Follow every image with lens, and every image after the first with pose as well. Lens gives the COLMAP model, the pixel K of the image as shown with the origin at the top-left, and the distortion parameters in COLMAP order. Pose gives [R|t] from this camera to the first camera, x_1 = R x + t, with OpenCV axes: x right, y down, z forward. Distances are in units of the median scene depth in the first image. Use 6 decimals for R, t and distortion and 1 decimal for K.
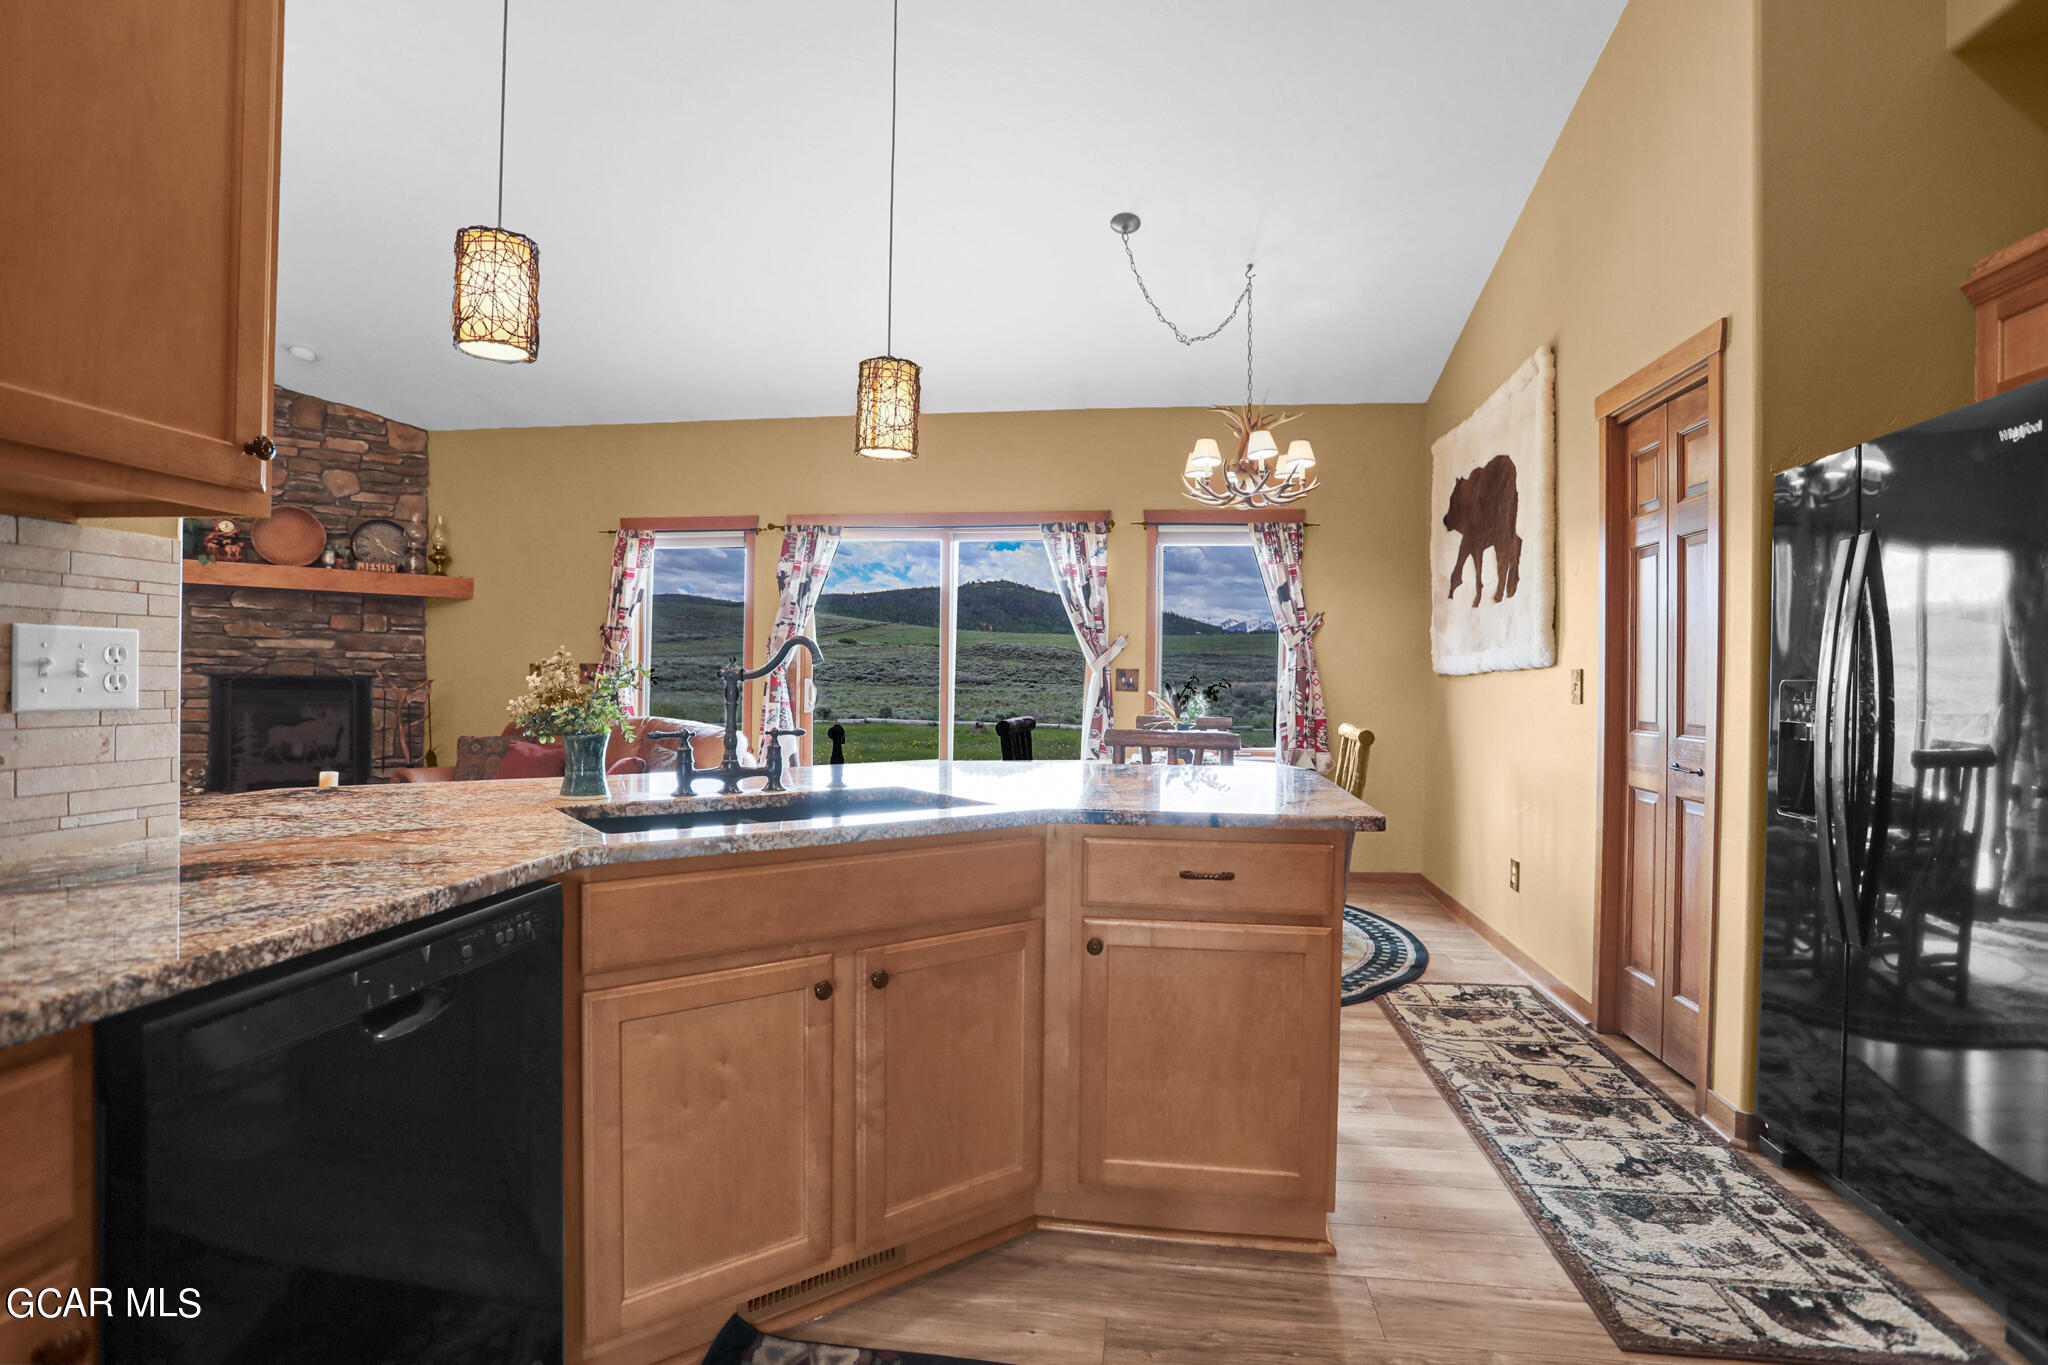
lens RADIAL K [[997.1, 0, 1024.2], [0, 997.1, 680.9], [0, 0, 1]] dist [-0.068527, 0.027808]
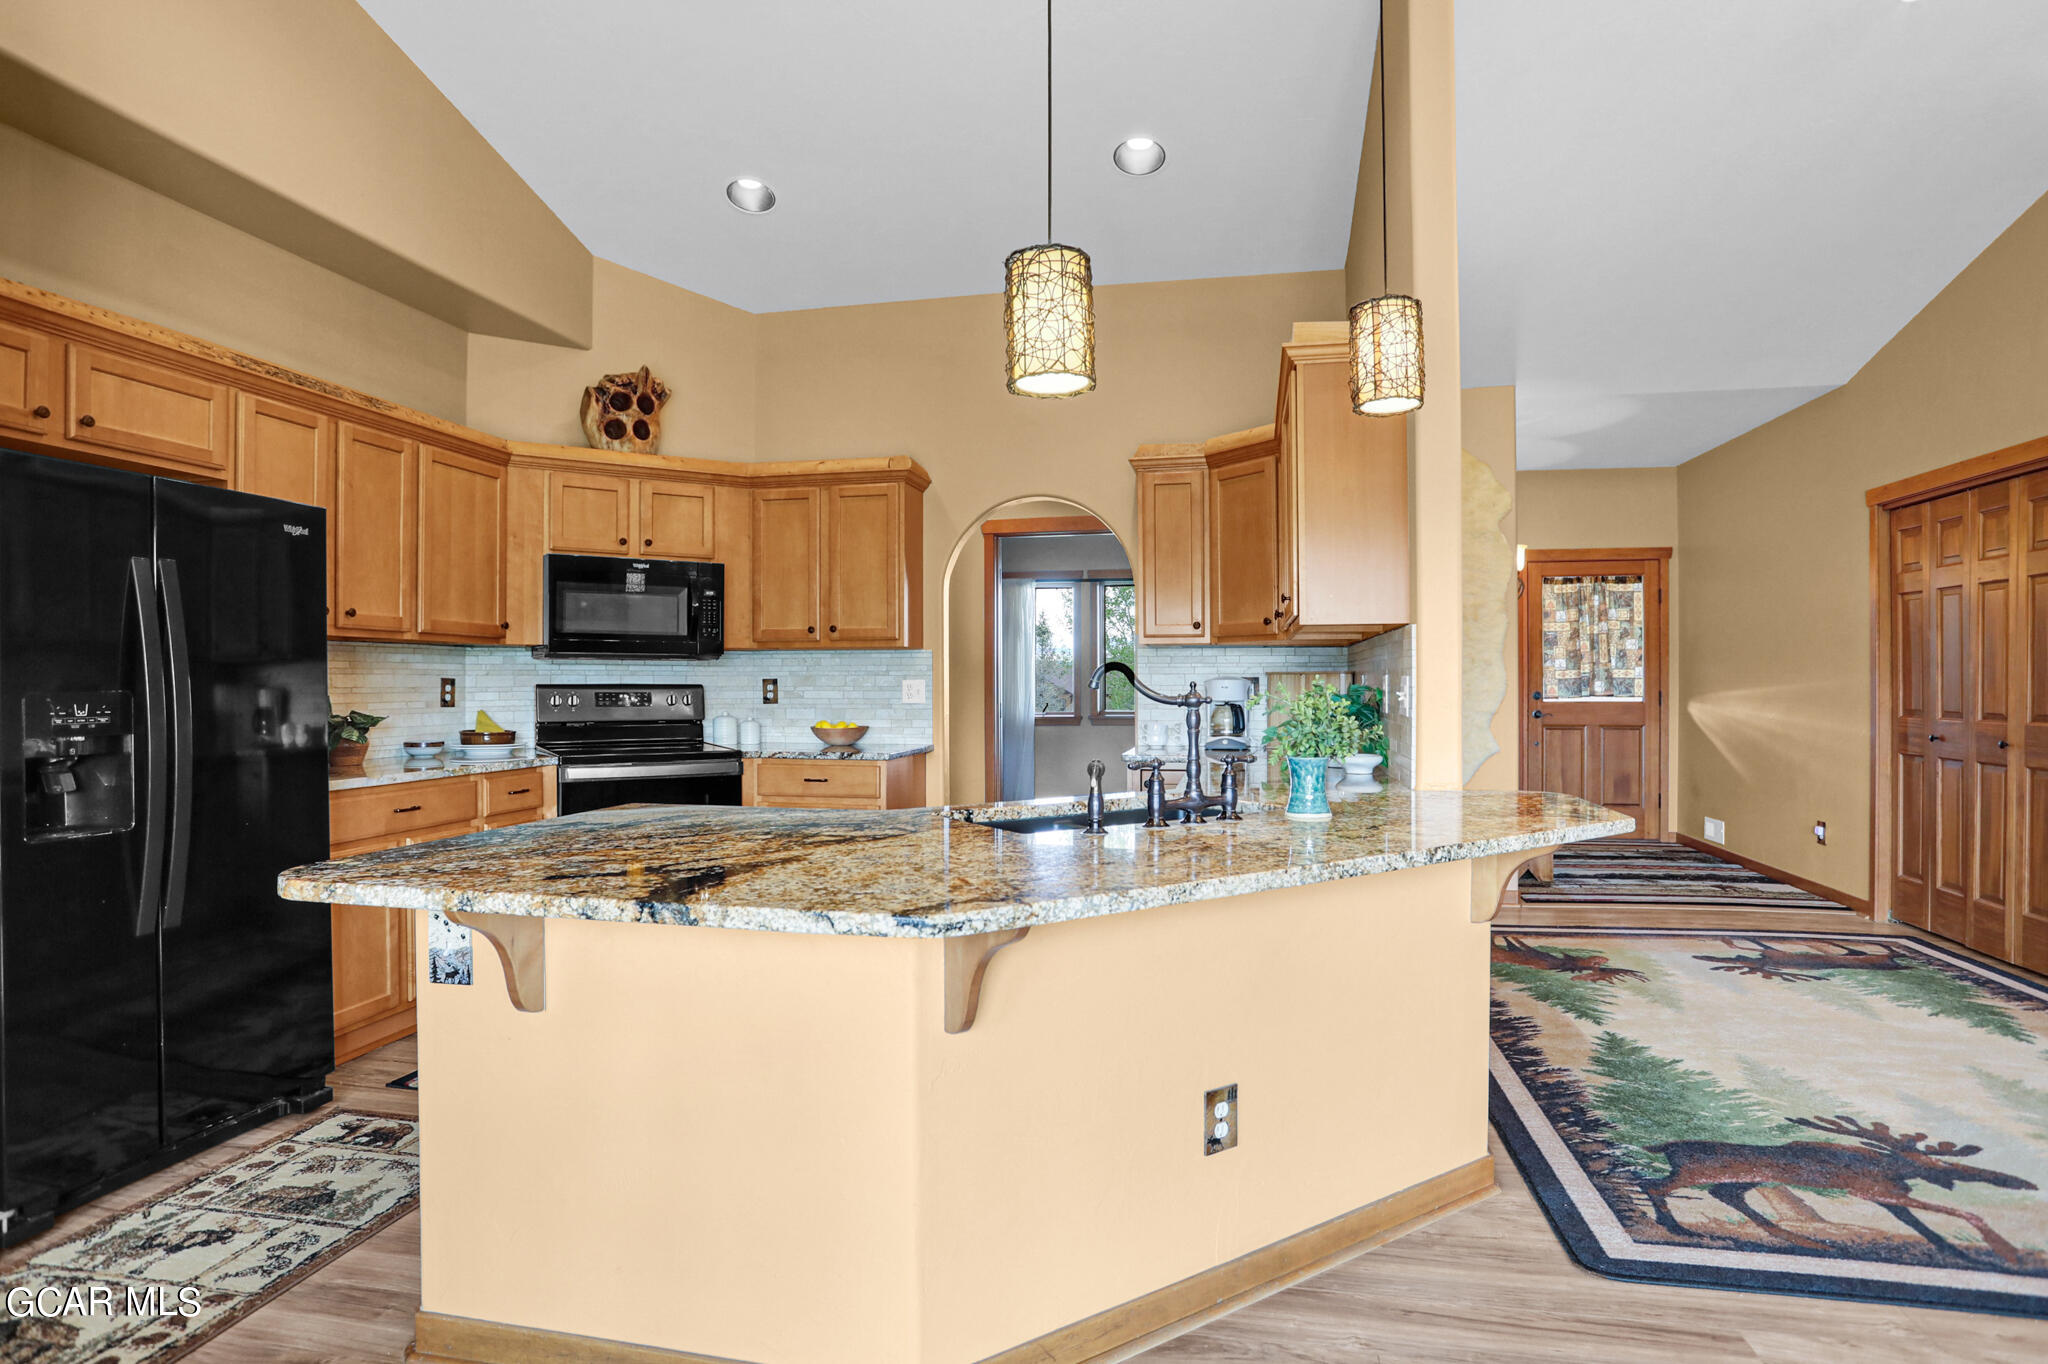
lens RADIAL K [[1047.1, 0, 1017.4], [0, 1047.1, 694.2], [0, 0, 1]] dist [-0.046798, 0.009756]
pose [[-0.996449, -0.012894, 0.083208, -0.077563], [-0.011404, 0.999767, 0.018348, -0.011024], [-0.083425, 0.017334, -0.996363, 0.746774]]
